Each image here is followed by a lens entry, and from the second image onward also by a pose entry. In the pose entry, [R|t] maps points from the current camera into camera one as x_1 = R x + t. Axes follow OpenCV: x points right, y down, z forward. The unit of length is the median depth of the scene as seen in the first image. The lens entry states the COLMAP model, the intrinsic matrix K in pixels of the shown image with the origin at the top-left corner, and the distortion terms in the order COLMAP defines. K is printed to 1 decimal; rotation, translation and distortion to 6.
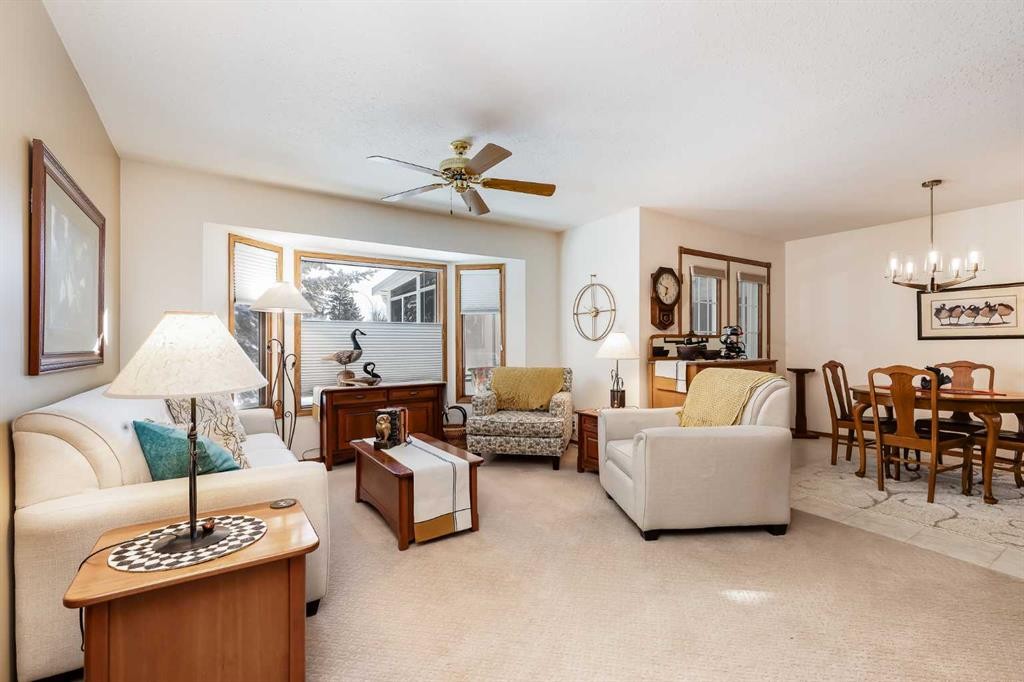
lens RADIAL K [[466.7, 0, 518.3], [0, 466.7, 337.9], [0, 0, 1]] dist [0.011312, -0.000084]
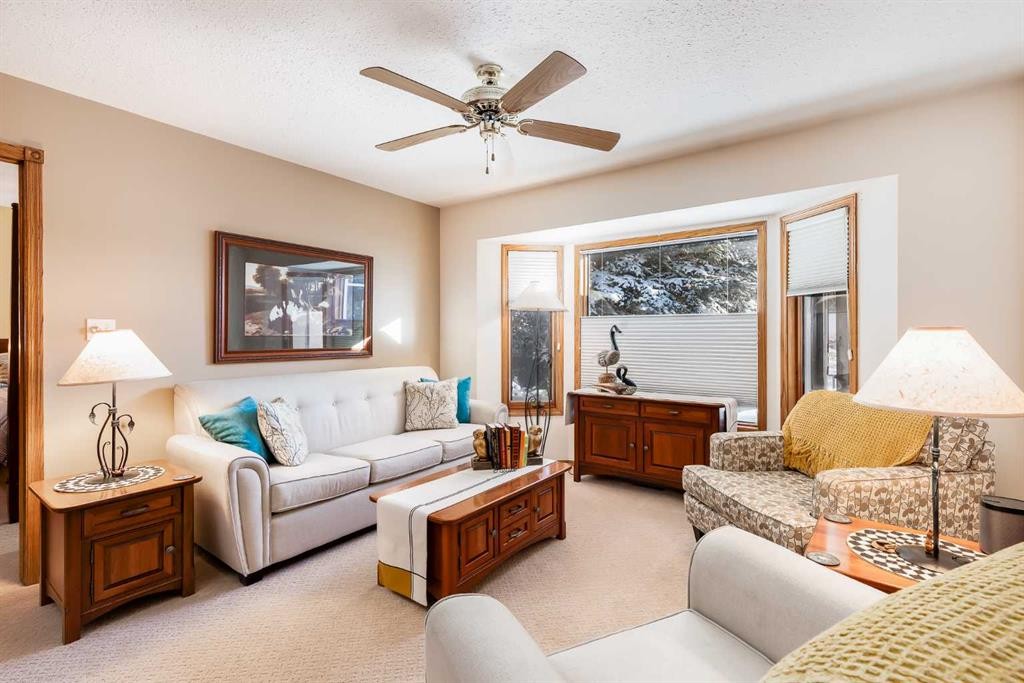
lens RADIAL K [[466.7, 0, 518.3], [0, 466.7, 338.4], [0, 0, 1]] dist [0.011312, -0.000084]
pose [[0.379082, 0.000856, -0.925363, 0.374135], [0.011670, 0.999916, 0.005705, -0.003101], [0.925289, -0.012962, 0.379040, 0.524057]]
